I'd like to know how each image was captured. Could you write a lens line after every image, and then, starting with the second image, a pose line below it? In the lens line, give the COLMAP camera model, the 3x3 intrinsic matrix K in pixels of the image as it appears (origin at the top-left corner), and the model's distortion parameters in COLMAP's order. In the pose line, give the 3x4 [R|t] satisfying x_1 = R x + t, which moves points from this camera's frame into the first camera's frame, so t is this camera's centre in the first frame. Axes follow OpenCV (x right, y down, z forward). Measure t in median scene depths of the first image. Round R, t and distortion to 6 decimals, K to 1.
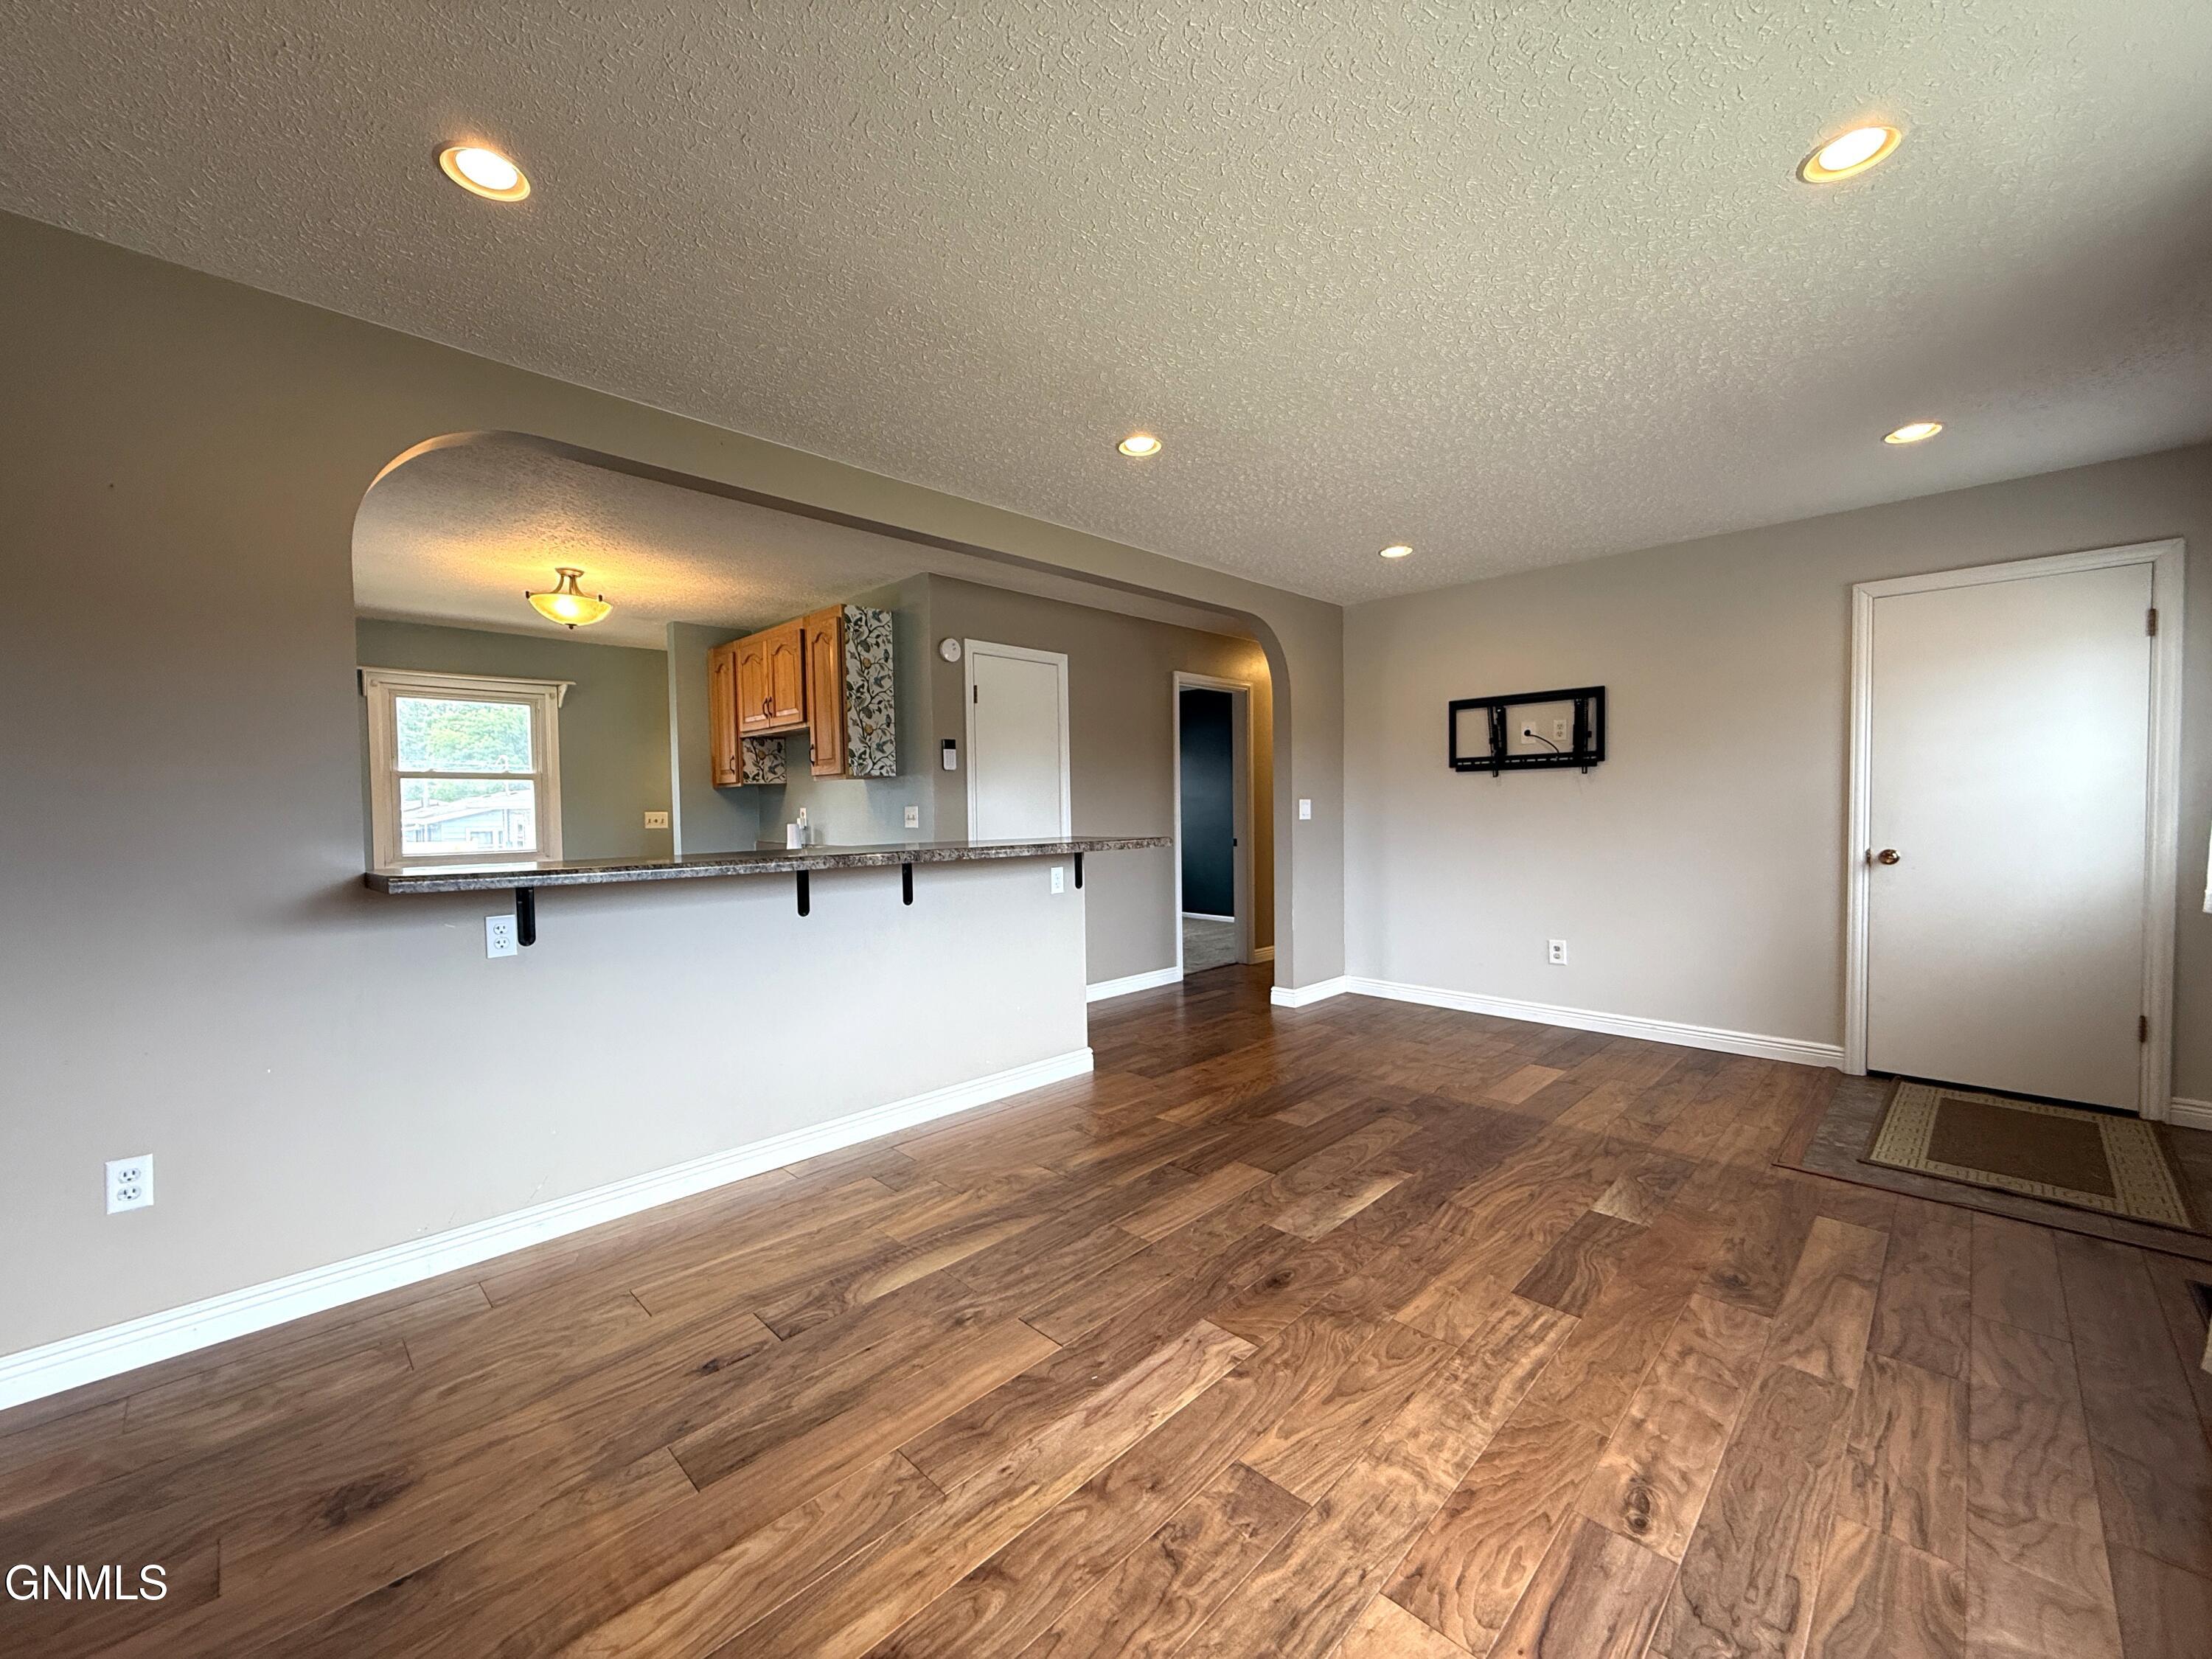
lens RADIAL K [[878.7, 0, 1096.4], [0, 878.7, 839.2], [0, 0, 1]] dist [0.000457, -0.000785]
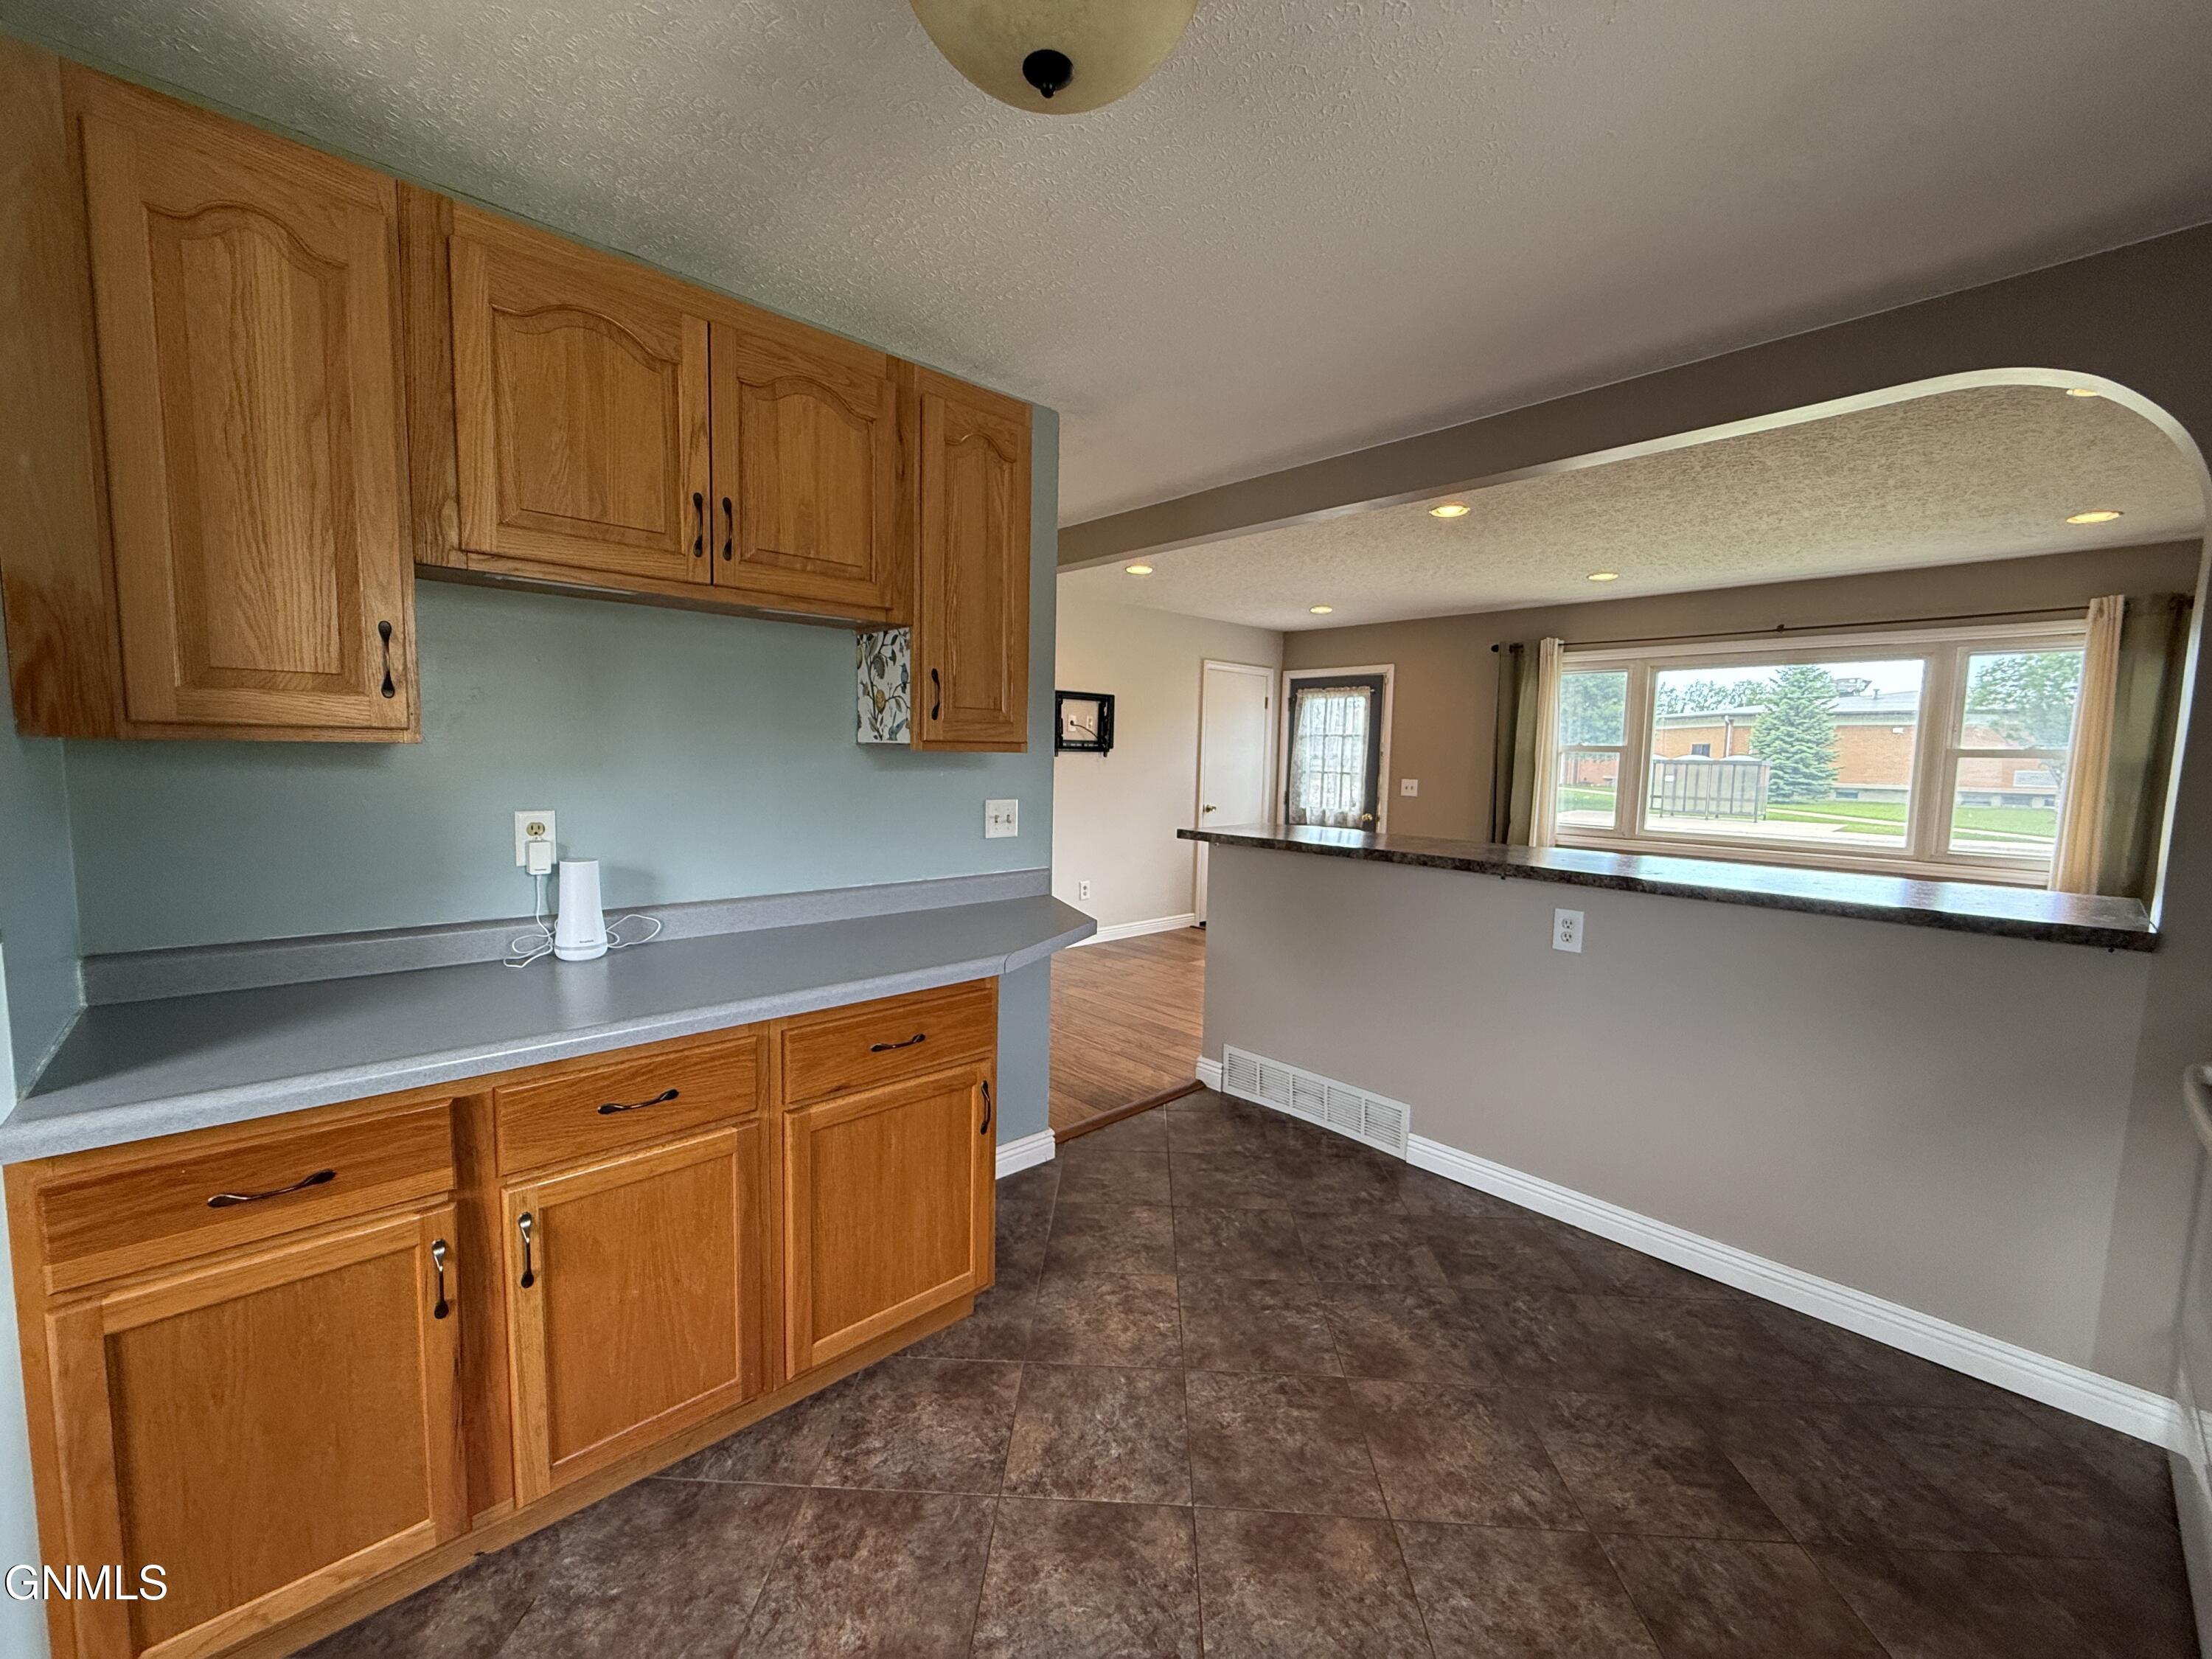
lens RADIAL K [[878.7, 0, 1102.2], [0, 878.7, 828.0], [0, 0, 1]] dist [0.000457, -0.000785]
pose [[0.035207, -0.070986, 0.996856, -1.096574], [0.016448, 0.997380, 0.070442, -0.080942], [-0.999245, 0.013916, 0.036282, 1.273874]]
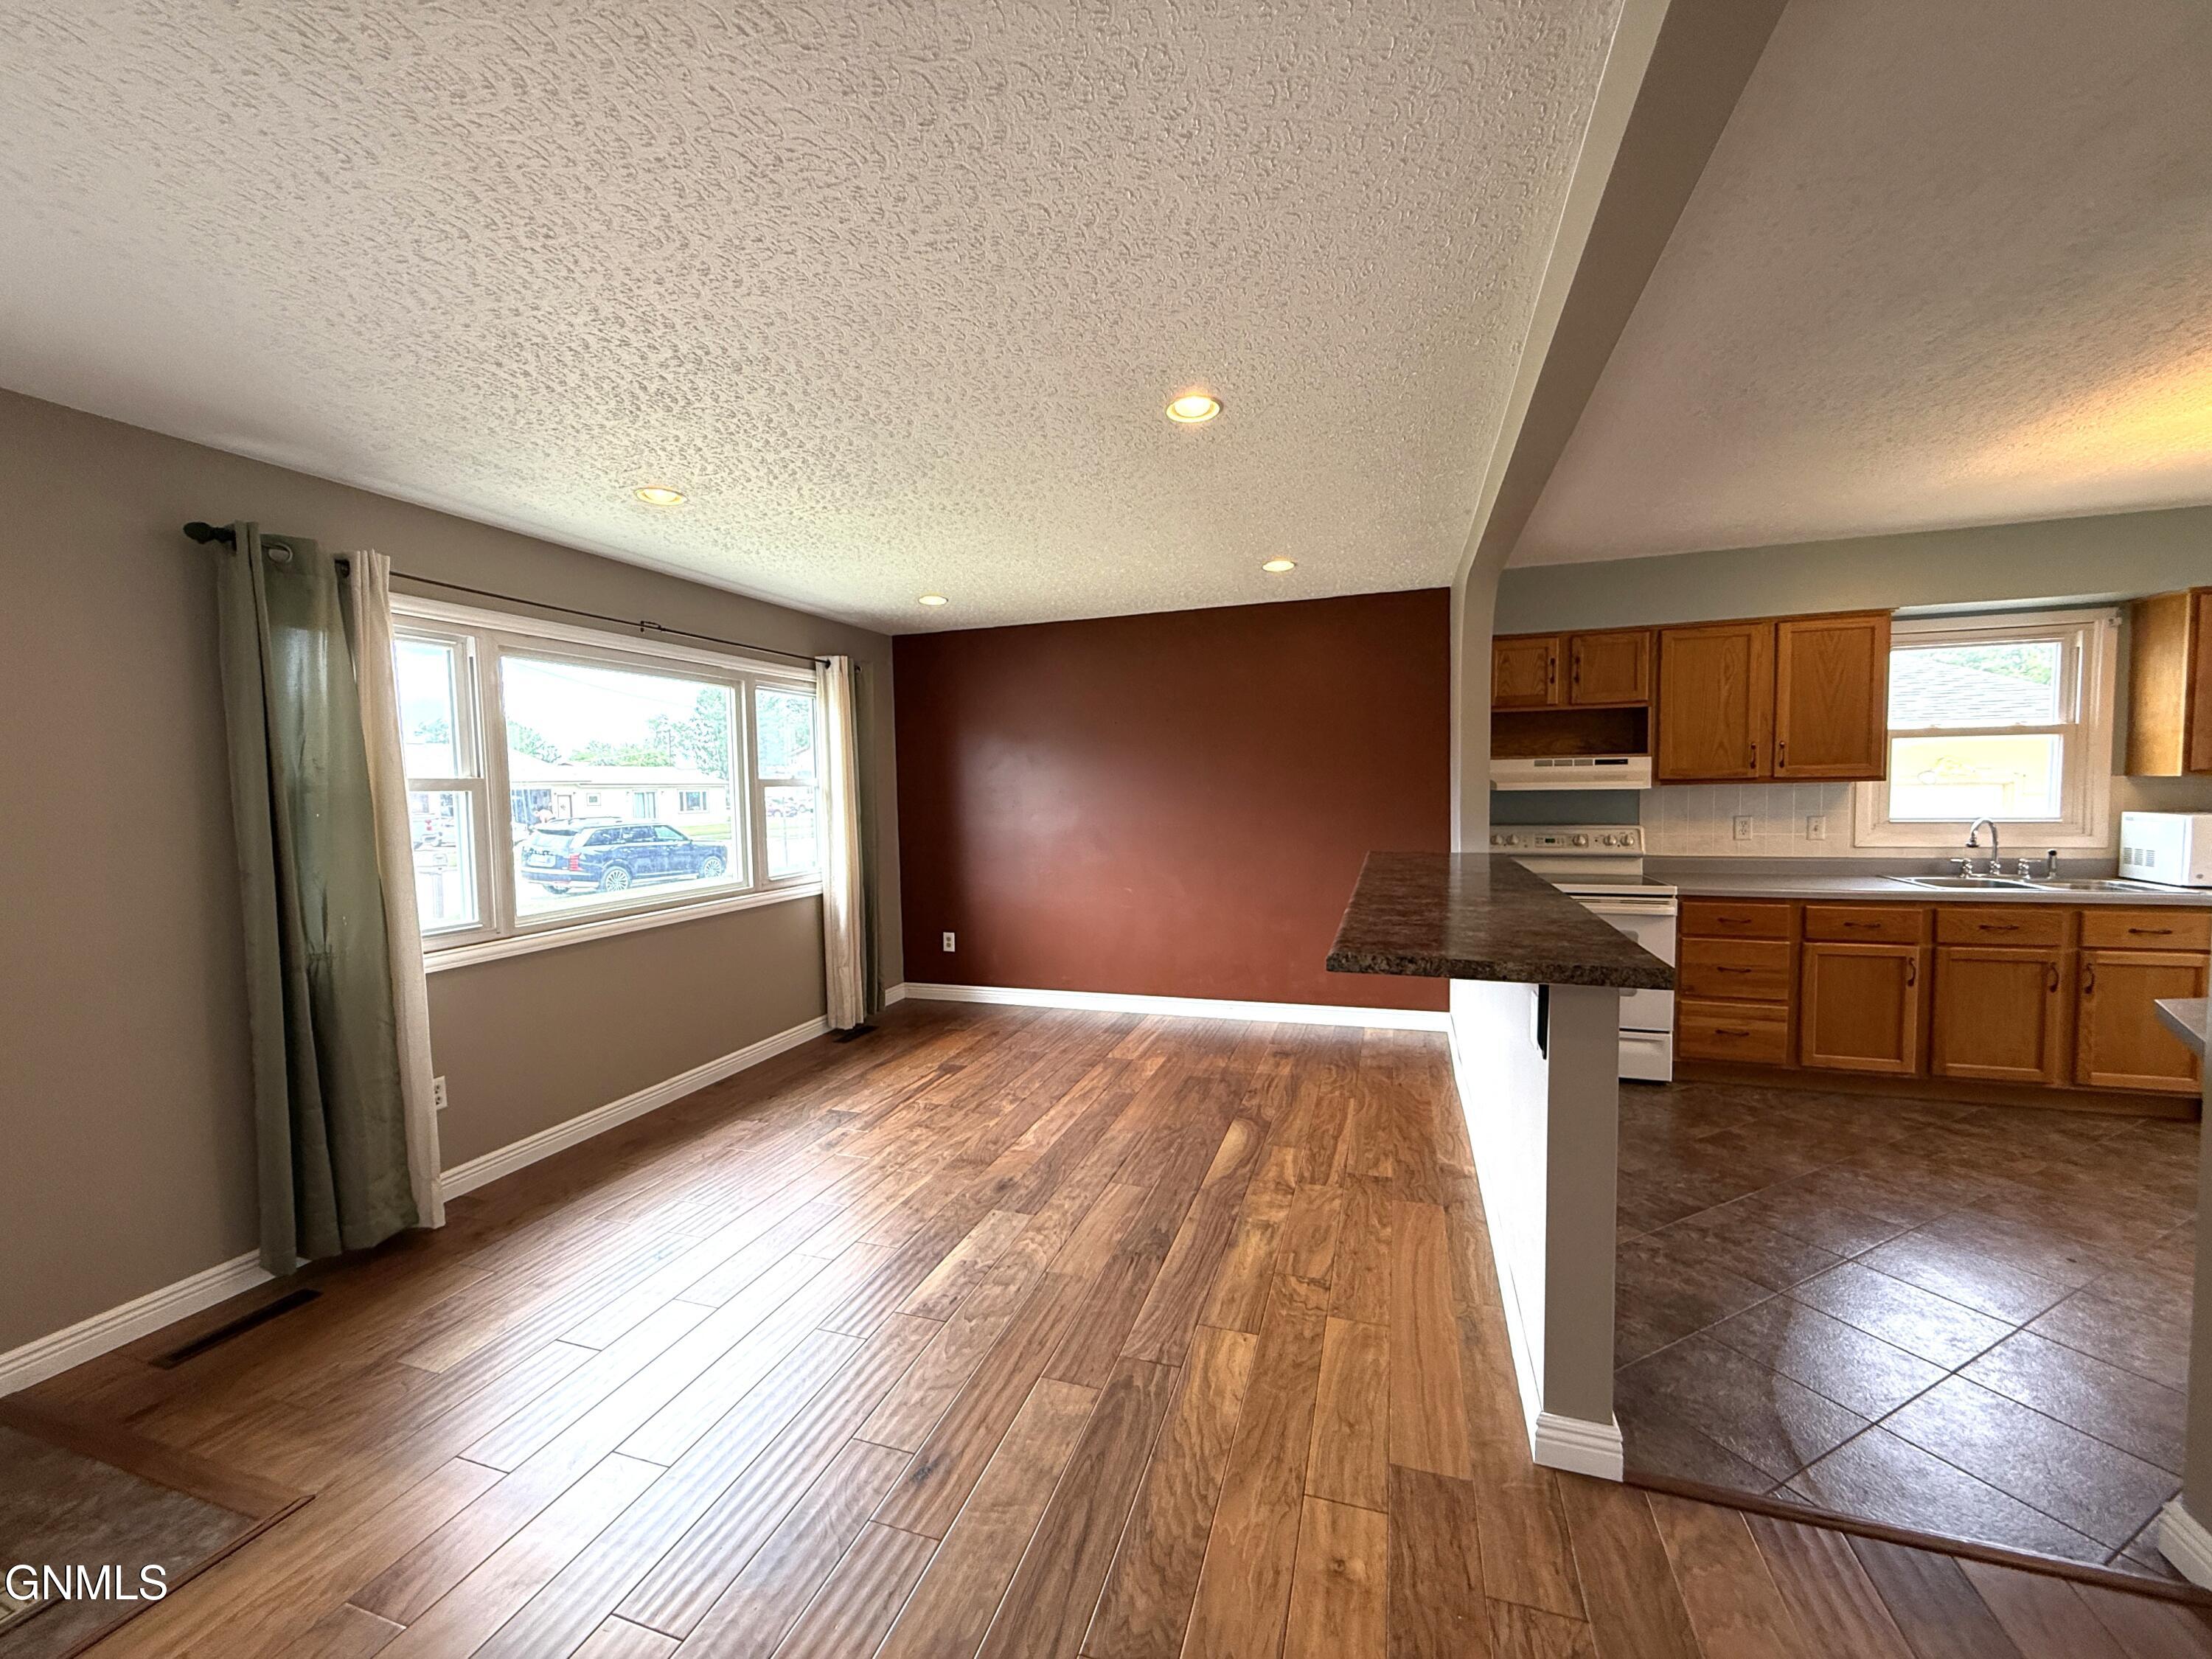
lens RADIAL K [[878.7, 0, 1097.9], [0, 878.7, 836.4], [0, 0, 1]] dist [0.000457, -0.000785]
pose [[-0.895134, 0.058121, -0.441993, 0.440096], [0.016644, 0.995131, 0.097150, -0.121316], [0.445487, 0.079606, -0.891742, 1.491522]]
